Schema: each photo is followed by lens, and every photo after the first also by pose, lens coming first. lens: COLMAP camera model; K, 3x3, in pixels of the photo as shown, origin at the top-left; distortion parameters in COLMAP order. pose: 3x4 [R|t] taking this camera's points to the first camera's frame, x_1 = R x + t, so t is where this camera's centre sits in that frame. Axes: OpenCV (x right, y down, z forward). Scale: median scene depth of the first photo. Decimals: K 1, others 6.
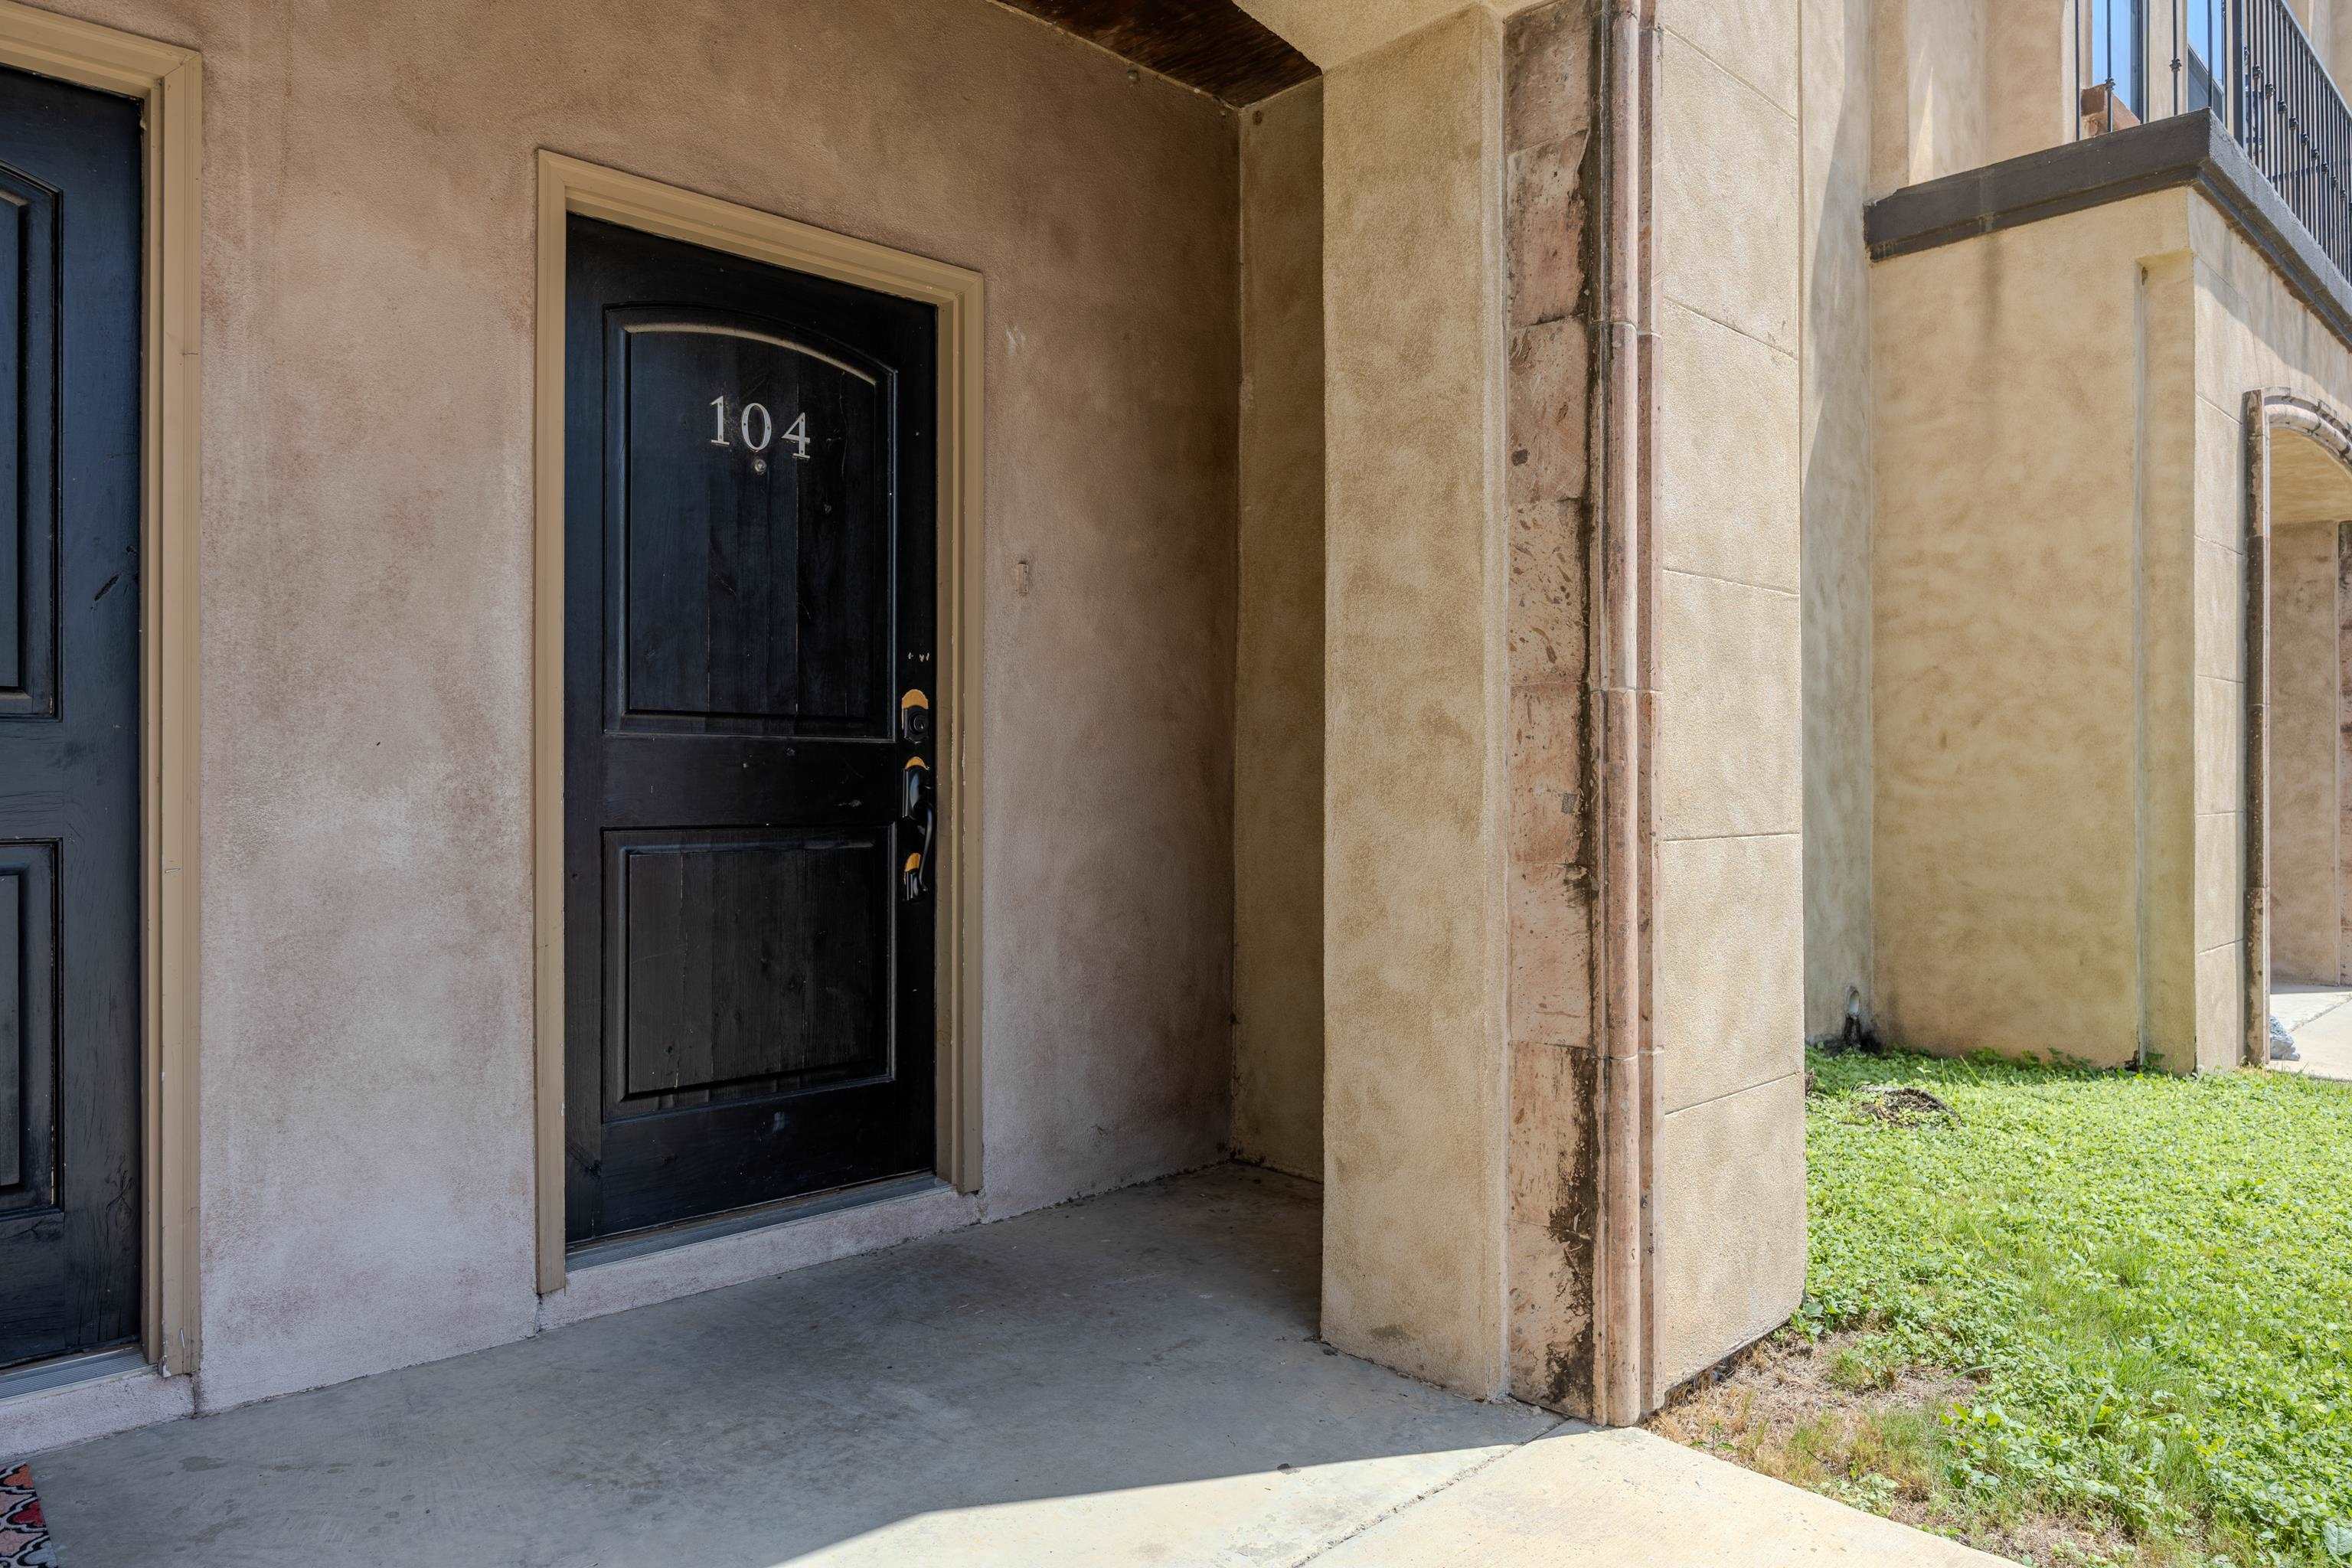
lens RADIAL K [[1516.5, 0, 1176.0], [0, 1516.5, 784.0], [0, 0, 1]] dist [-0.008823, -0.002723]
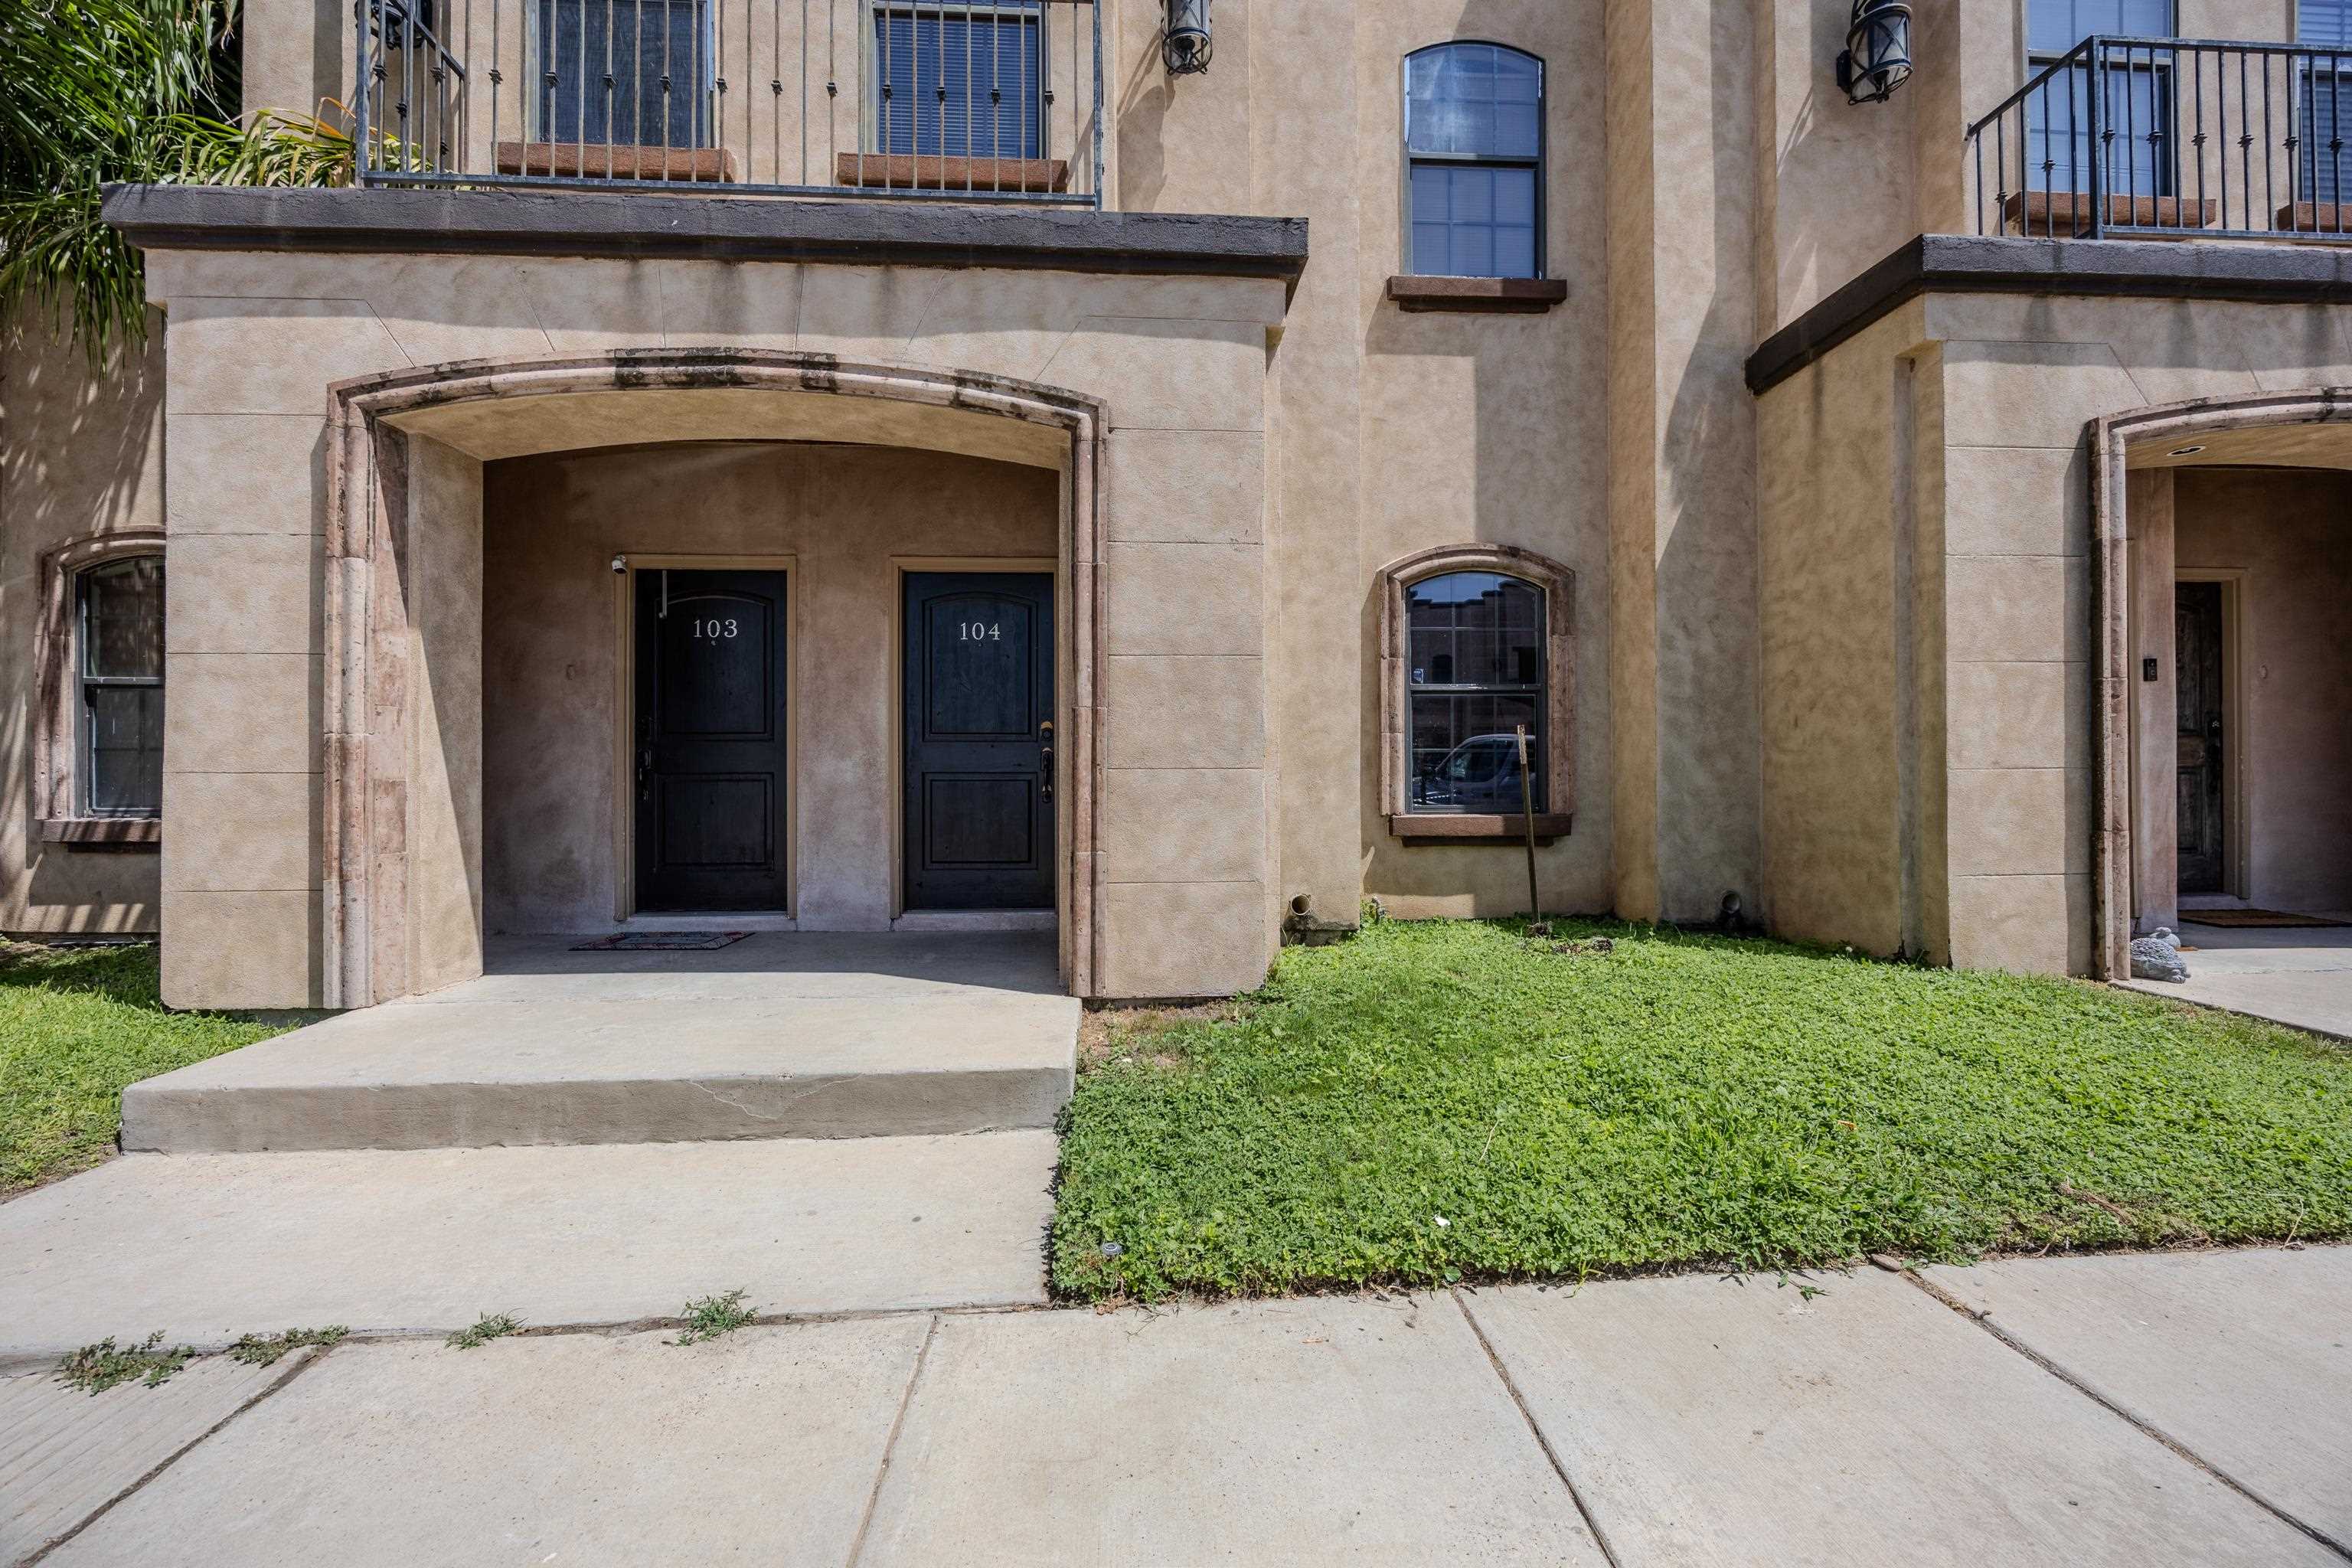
lens RADIAL K [[885.6, 0, 1168.5], [0, 885.6, 783.0], [0, 0, 1]] dist [-0.006795, 0.000227]
pose [[0.760459, -0.004026, -0.649373, 0.631216], [0.002327, 0.999991, -0.003475, 0.032040], [0.649382, 0.001131, 0.760462, -0.015796]]
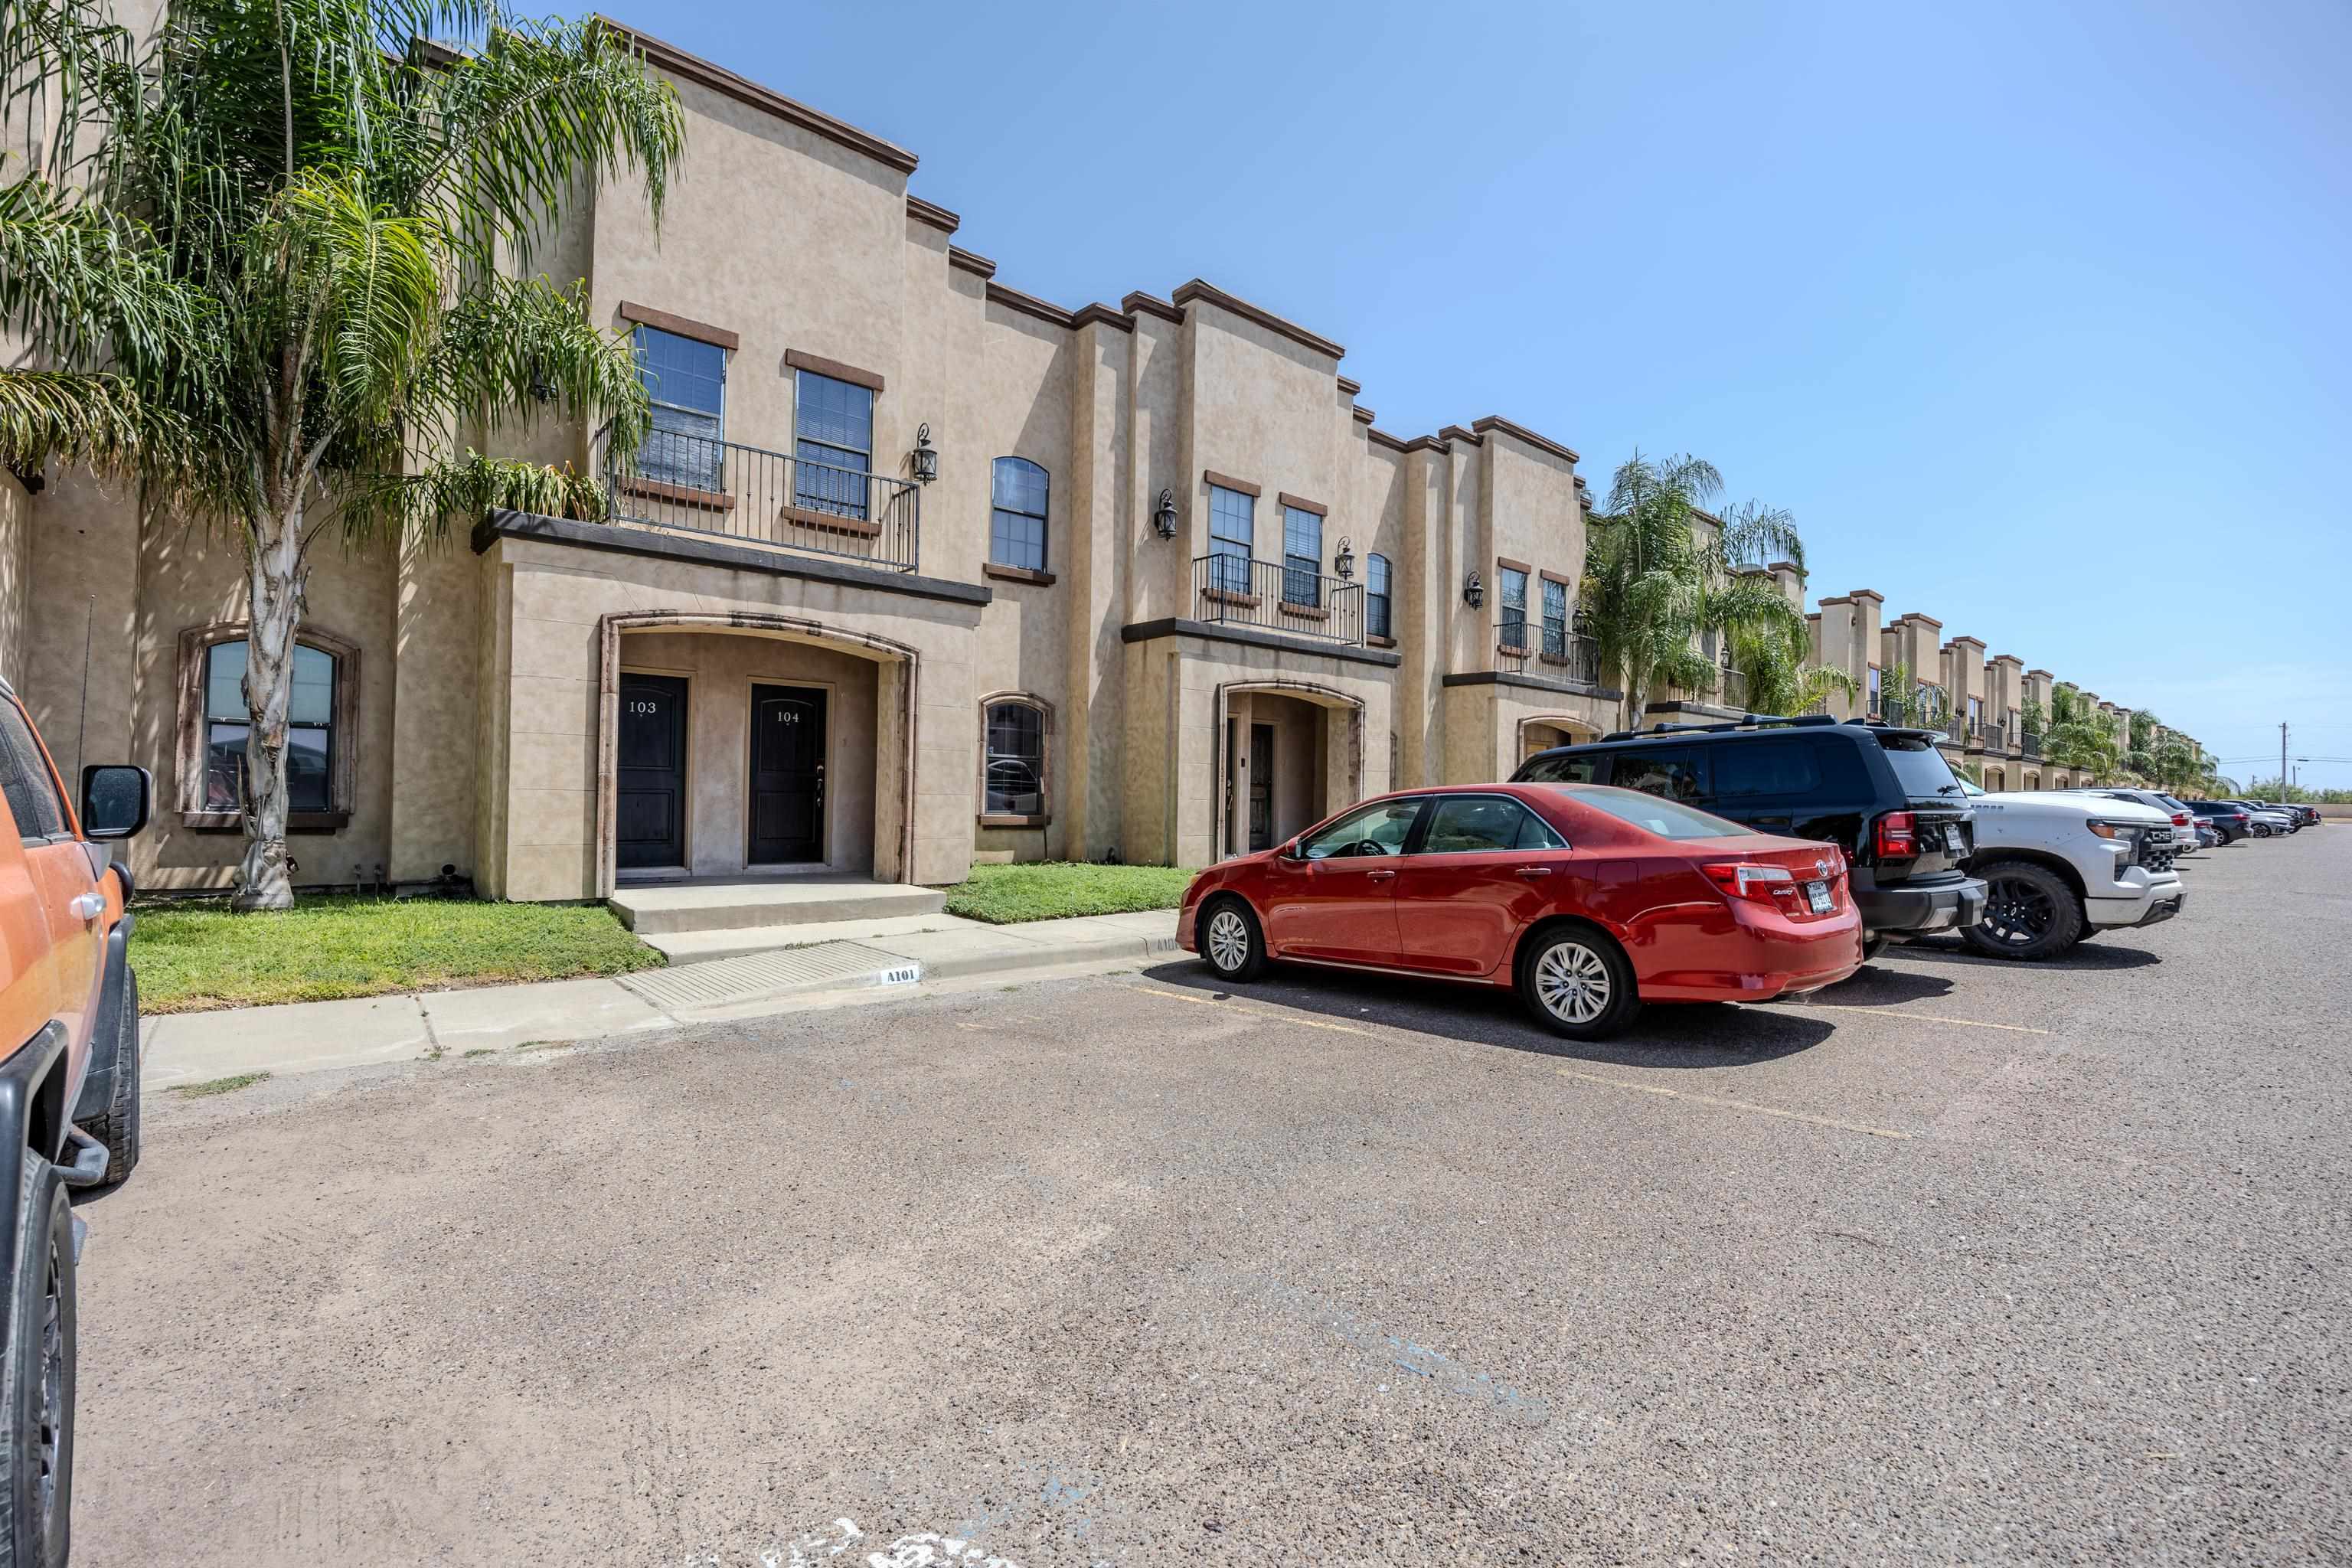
lens RADIAL K [[1072.9, 0, 1176.0], [0, 1072.9, 784.0], [0, 0, 1]] dist [0.000598, 0.000050]
pose [[0.999230, 0.017902, -0.034921, 0.733345], [-0.018353, 0.999752, -0.012635, 0.014830], [0.034686, 0.013266, 0.999310, -1.630863]]
